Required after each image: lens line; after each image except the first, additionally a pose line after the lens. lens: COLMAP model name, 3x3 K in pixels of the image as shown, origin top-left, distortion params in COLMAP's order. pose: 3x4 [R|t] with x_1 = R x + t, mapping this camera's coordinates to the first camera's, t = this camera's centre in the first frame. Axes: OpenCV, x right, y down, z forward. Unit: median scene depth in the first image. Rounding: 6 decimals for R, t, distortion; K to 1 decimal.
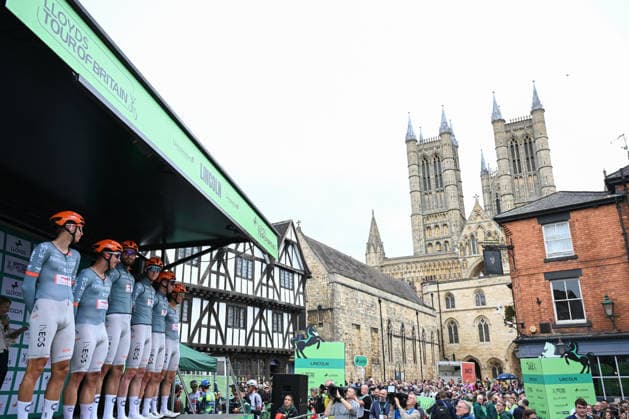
lens RADIAL K [[502.1, 0, 312.1], [0, 502.1, 211.5], [0, 0, 1]] dist [-0.001131, 0.006092]
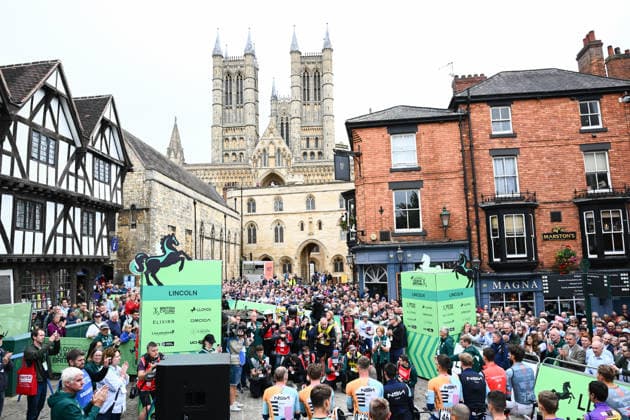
lens RADIAL K [[435.7, 0, 315.0], [0, 435.7, 210.0], [0, 0, 1]] dist [-0.092714, 0.047211]
pose [[0.895229, 0.038086, 0.443977, -0.045685], [-0.120294, 0.980005, 0.158492, 0.049672], [-0.429063, -0.195295, 0.881910, 0.252866]]
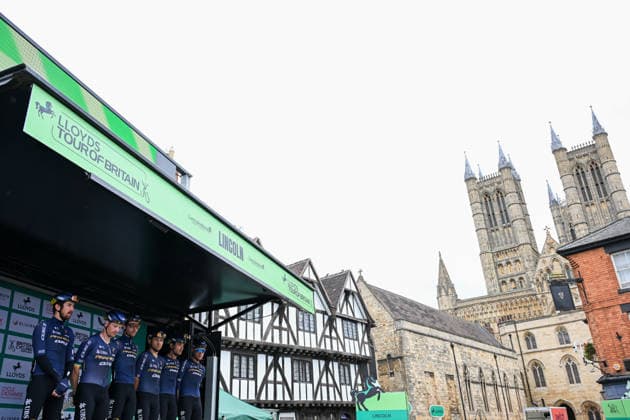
lens RADIAL K [[489.5, 0, 307.4], [0, 489.5, 200.6], [0, 0, 1]] dist [0.001091, -0.007955]
pose [[0.985595, -0.101192, -0.135506, 0.024328], [0.083723, 0.988112, -0.128940, -0.001659], [0.146943, 0.115738, 0.982351, -0.008461]]
